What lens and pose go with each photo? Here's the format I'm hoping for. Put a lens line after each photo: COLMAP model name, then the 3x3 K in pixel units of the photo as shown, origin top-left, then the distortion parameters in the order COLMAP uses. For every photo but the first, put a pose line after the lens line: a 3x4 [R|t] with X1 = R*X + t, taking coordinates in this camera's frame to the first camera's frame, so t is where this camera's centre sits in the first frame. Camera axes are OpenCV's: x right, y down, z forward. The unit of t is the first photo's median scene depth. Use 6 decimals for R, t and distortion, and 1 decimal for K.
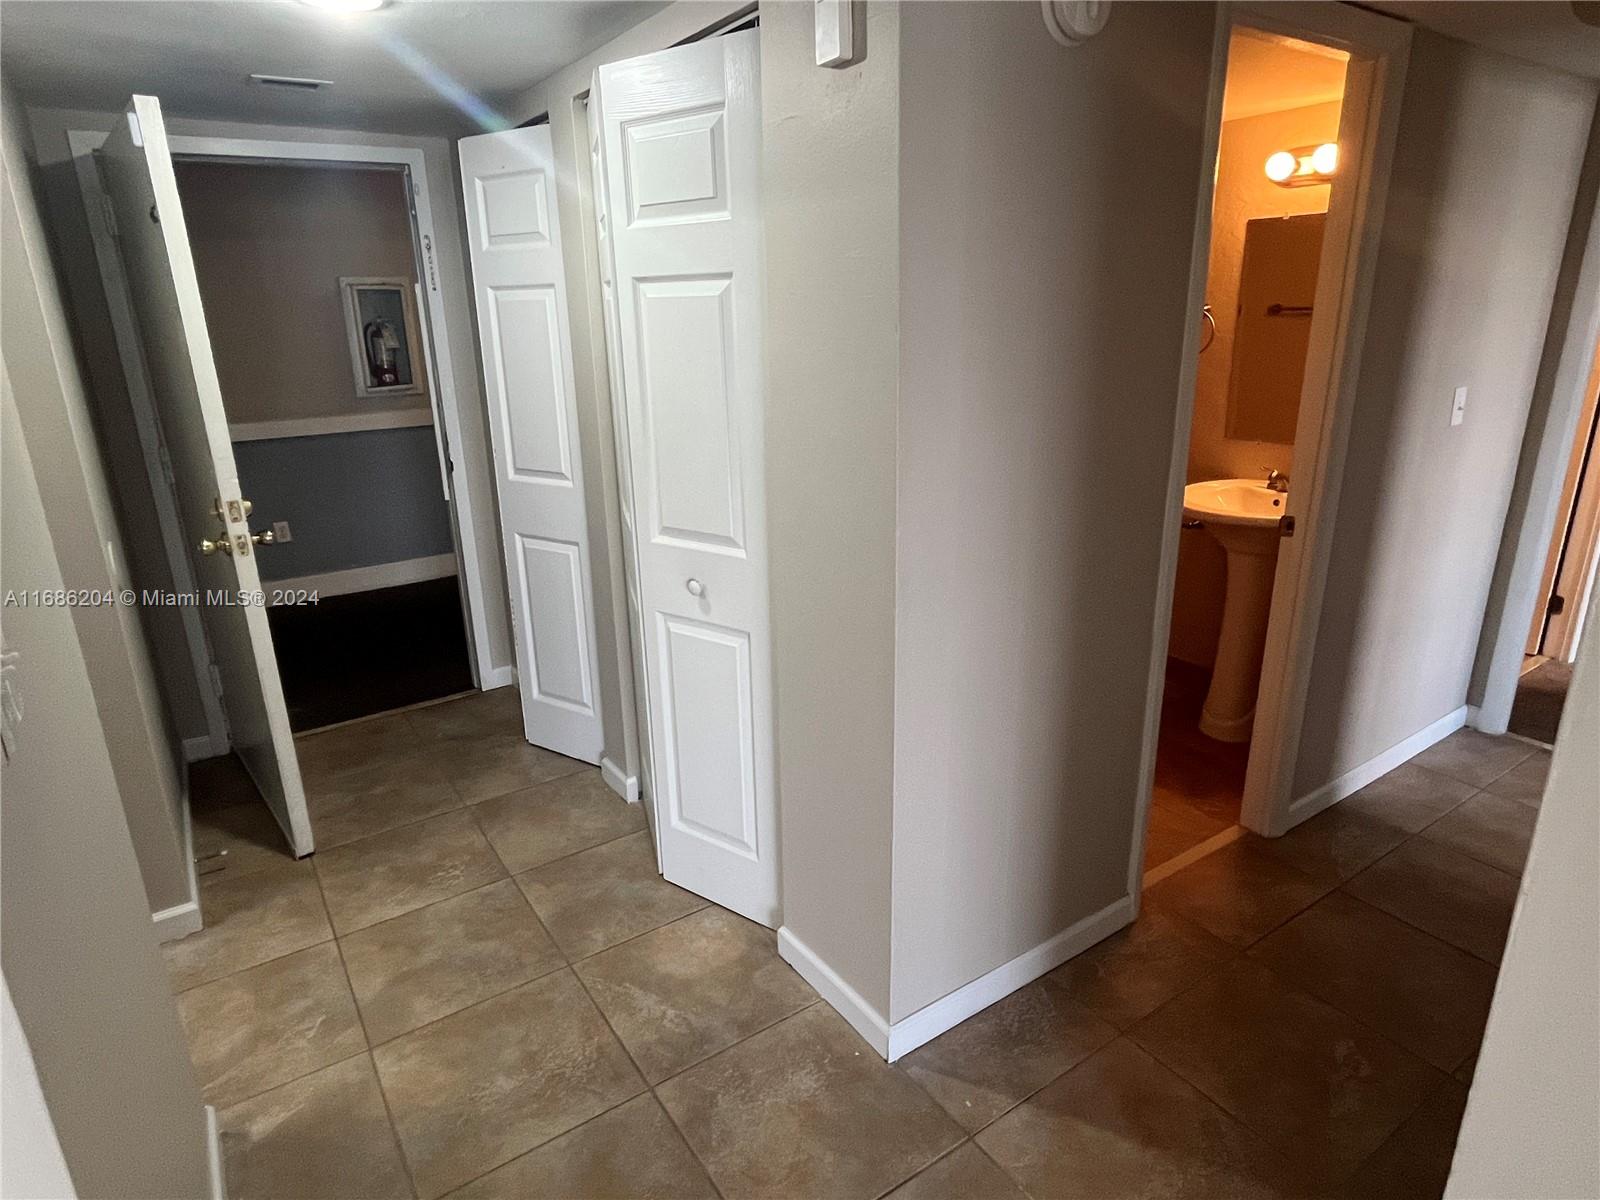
lens RADIAL K [[922.0, 0, 804.3], [0, 922.0, 595.6], [0, 0, 1]] dist [-0.007510, -0.001985]
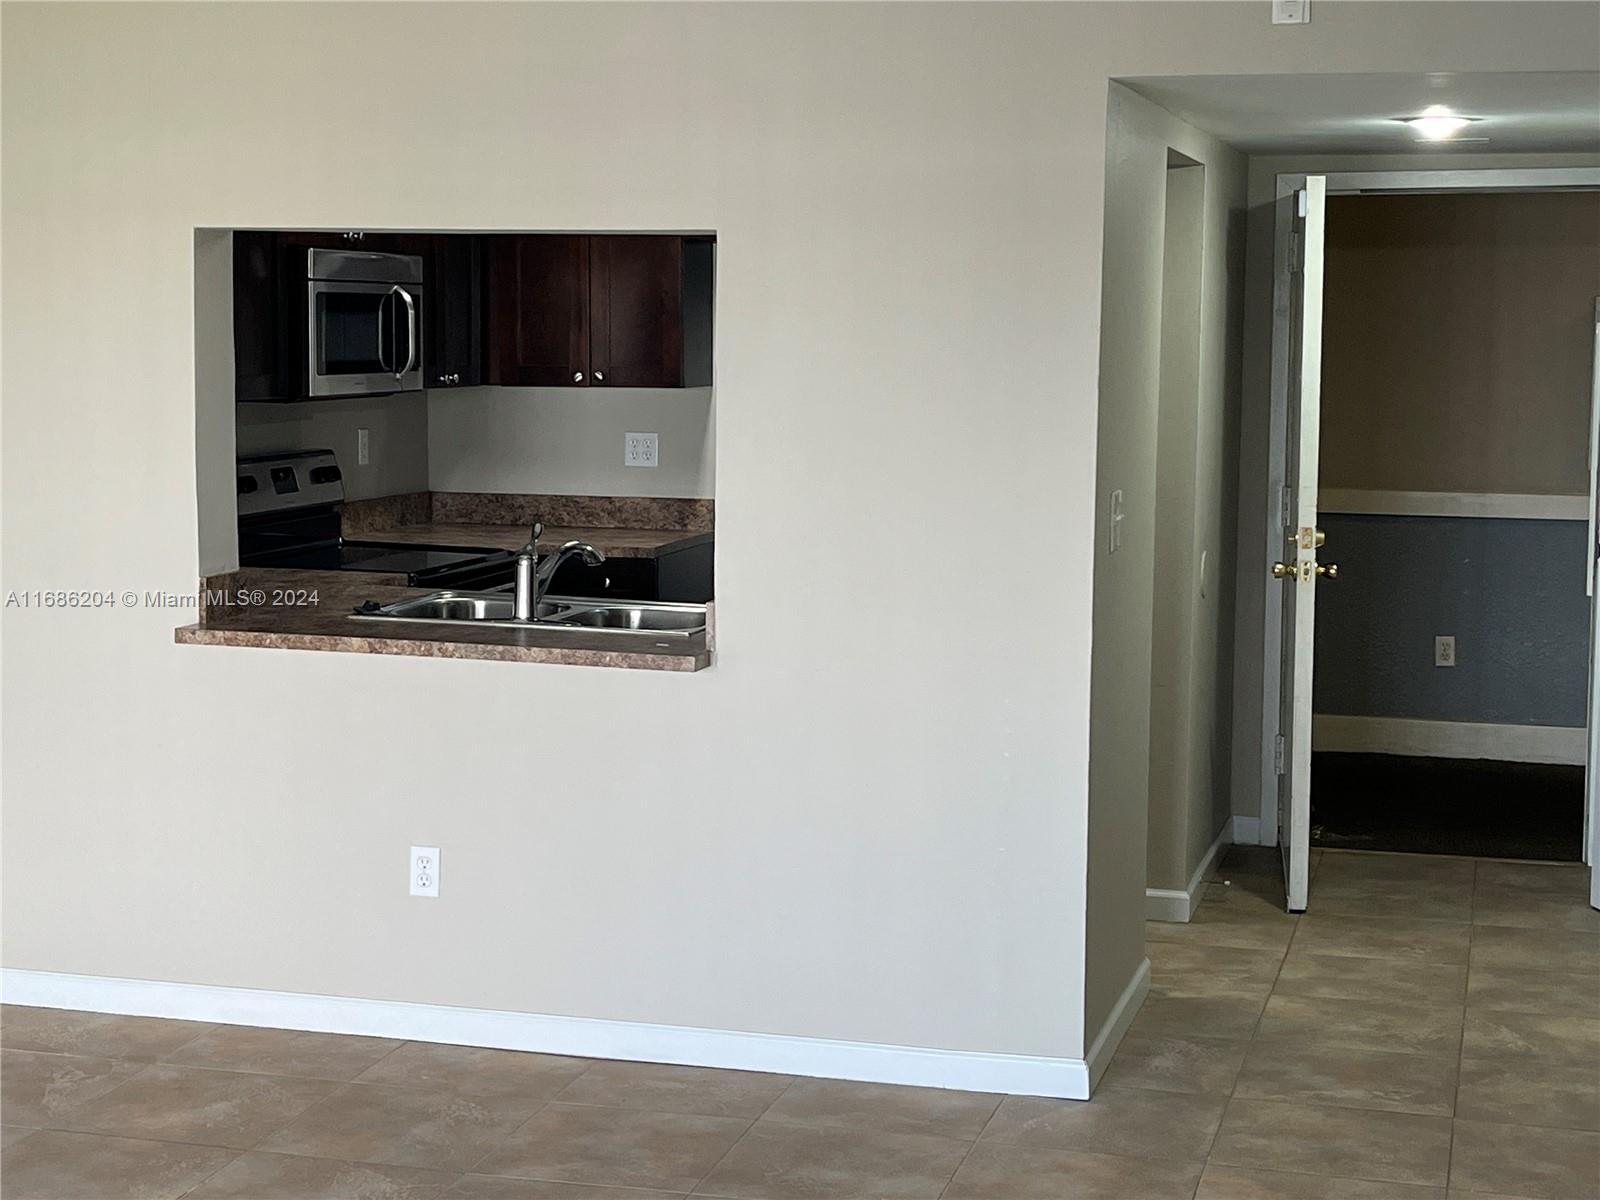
lens RADIAL K [[2658.9, 0, 801.4], [0, 2658.9, 599.5], [0, 0, 1]] dist [0.068425, 0.000000]
pose [[0.649675, 0.104370, -0.753013, 1.424085], [-0.247534, 0.965593, -0.079730, 0.394044], [0.718783, 0.238195, 0.653157, -1.513306]]
